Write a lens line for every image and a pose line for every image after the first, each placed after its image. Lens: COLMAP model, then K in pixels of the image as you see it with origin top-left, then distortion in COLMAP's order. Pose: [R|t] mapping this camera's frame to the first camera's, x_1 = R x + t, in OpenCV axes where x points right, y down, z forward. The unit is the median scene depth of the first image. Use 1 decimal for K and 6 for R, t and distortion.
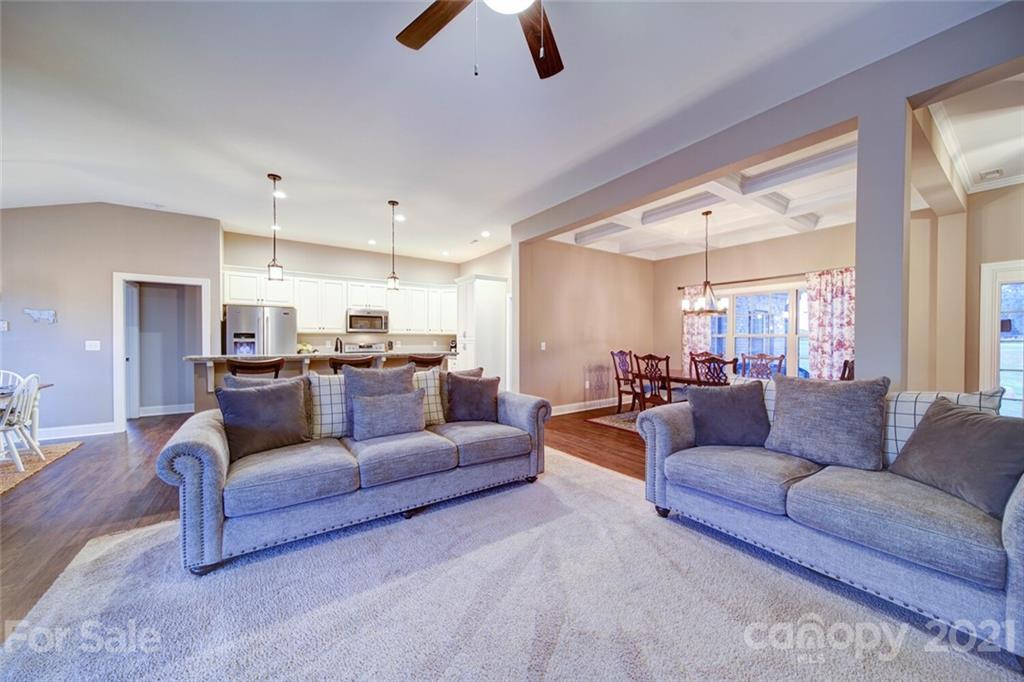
lens RADIAL K [[361.6, 0, 513.8], [0, 361.6, 343.7], [0, 0, 1]] dist [0.000627, -0.001558]
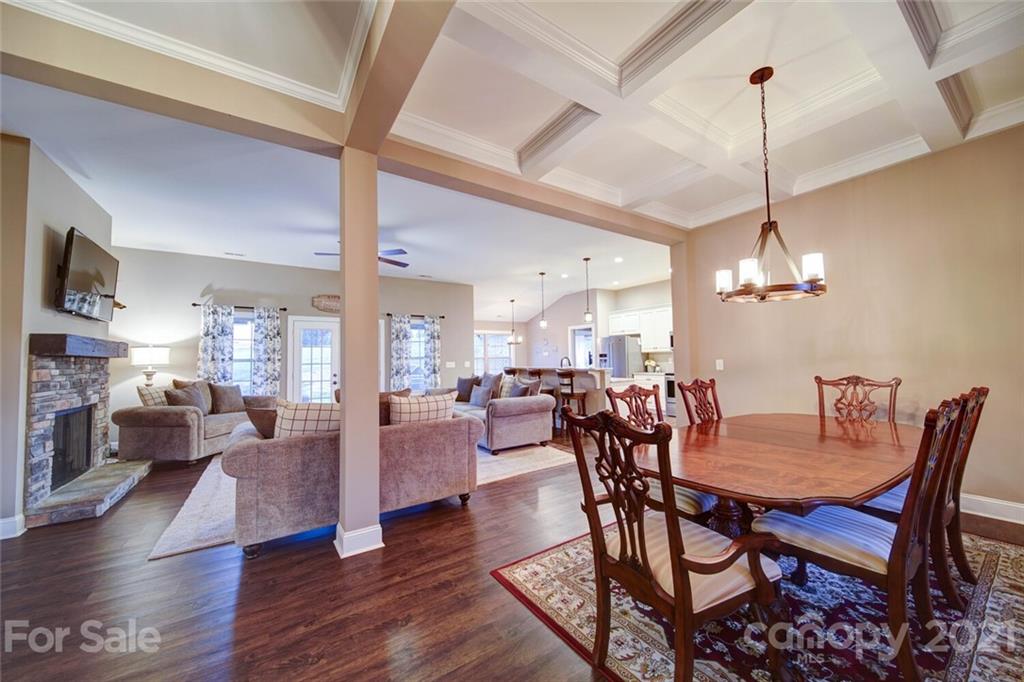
lens RADIAL K [[368.8, 0, 514.1], [0, 368.8, 343.6], [0, 0, 1]] dist [0.000690, -0.001726]
pose [[-0.021990, -0.044074, -0.998786, 0.970377], [0.005777, 0.999006, -0.044211, -0.005898], [0.999742, -0.006742, -0.021713, 0.683186]]
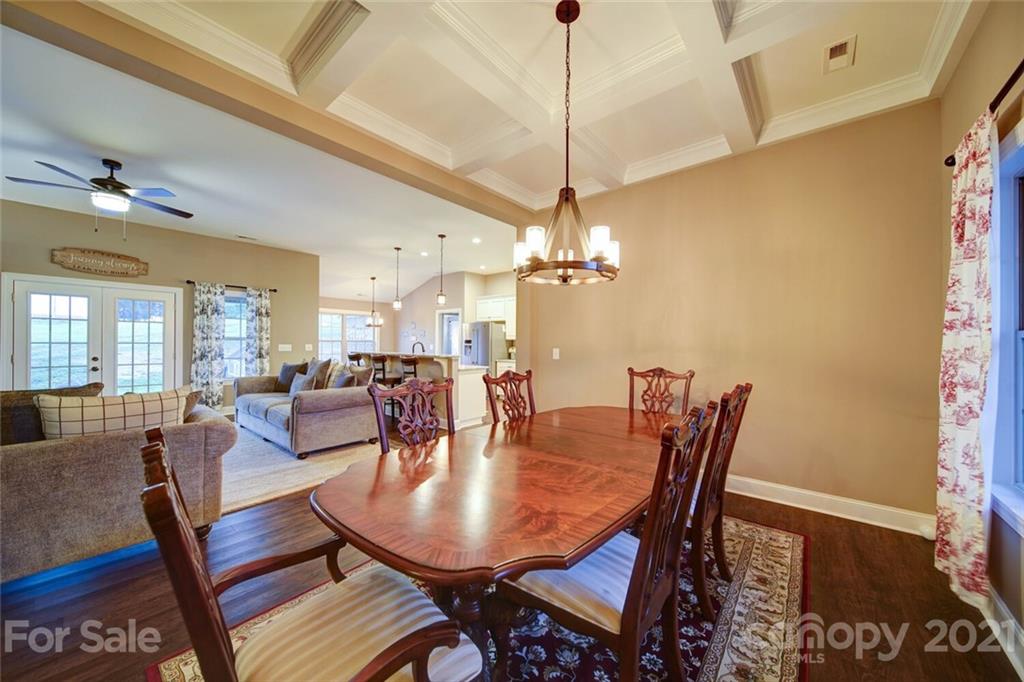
lens RADIAL K [[361.6, 0, 514.7], [0, 361.6, 343.7], [0, 0, 1]] dist [0.000627, -0.001558]
pose [[0.263230, -0.000672, -0.964733, 0.868495], [-0.017231, 0.999837, -0.005398, -0.008832], [0.964579, 0.018044, 0.263175, 0.836218]]
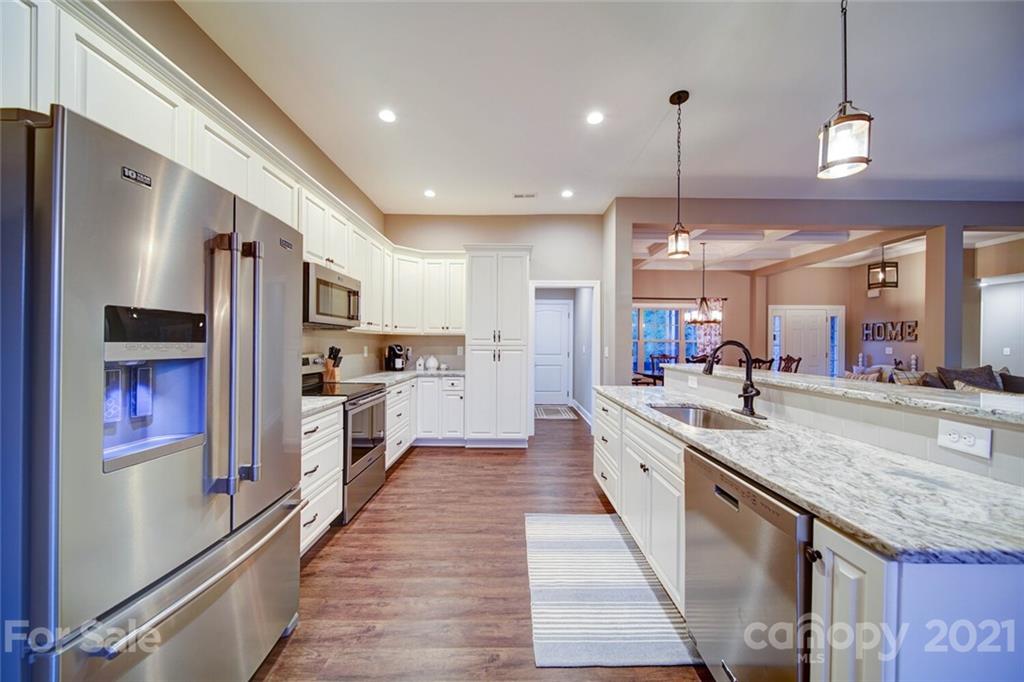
lens RADIAL K [[361.6, 0, 513.8], [0, 361.6, 343.4], [0, 0, 1]] dist [0.000627, -0.001558]
pose [[0.570023, 0.000338, 0.821629, -0.845253], [0.004573, 0.999983, -0.003584, -0.013317], [-0.821616, 0.005800, 0.570012, 0.814890]]
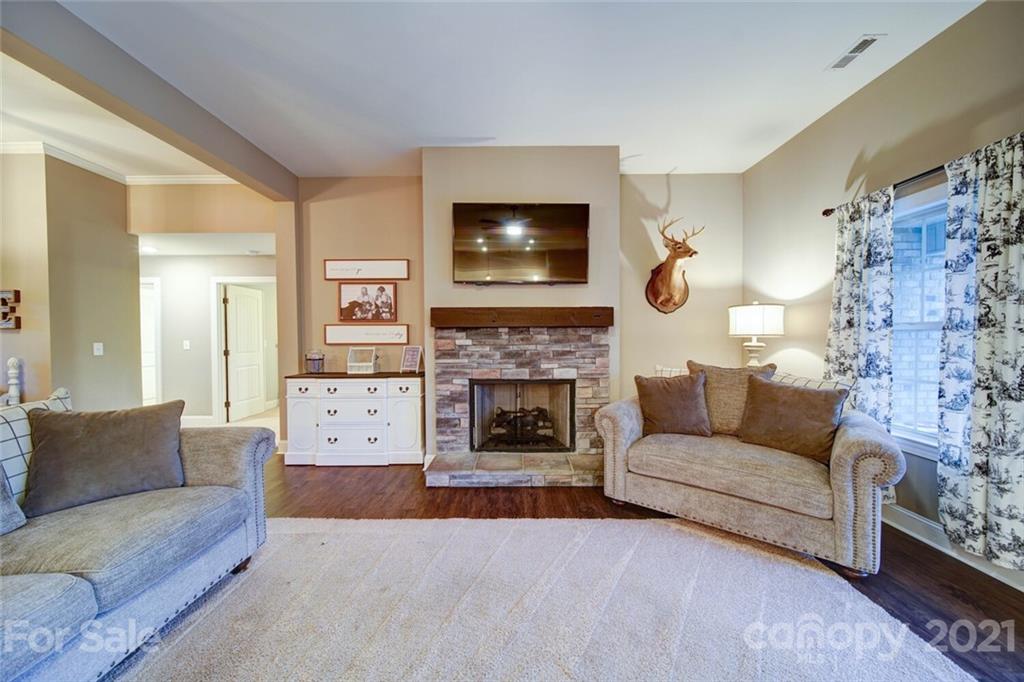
lens RADIAL K [[361.6, 0, 514.7], [0, 361.6, 343.4], [0, 0, 1]] dist [0.000627, -0.001558]
pose [[-0.818588, -0.009445, 0.574303, -0.078420], [0.010399, 0.999457, 0.031260, -0.007031], [-0.574287, 0.031561, -0.818045, 0.389768]]
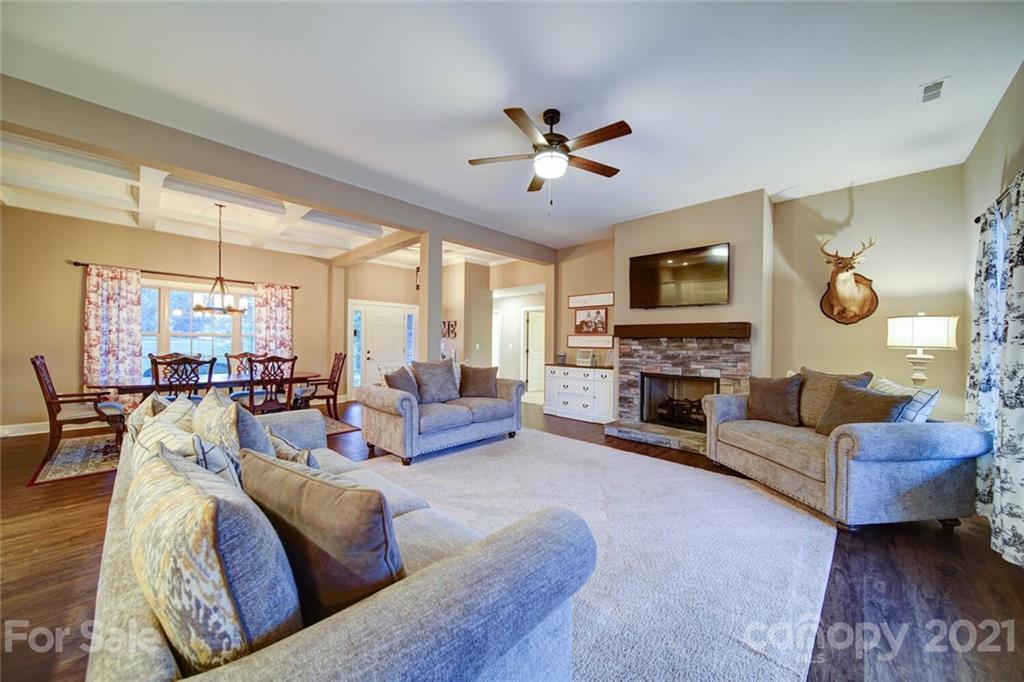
lens RADIAL K [[361.6, 0, 514.2], [0, 361.6, 342.5], [0, 0, 1]] dist [0.000627, -0.001558]
pose [[-0.195233, -0.005138, 0.980743, -0.529517], [-0.000597, 0.999987, 0.005120, -0.007956], [-0.980757, 0.000414, -0.195233, 0.426433]]
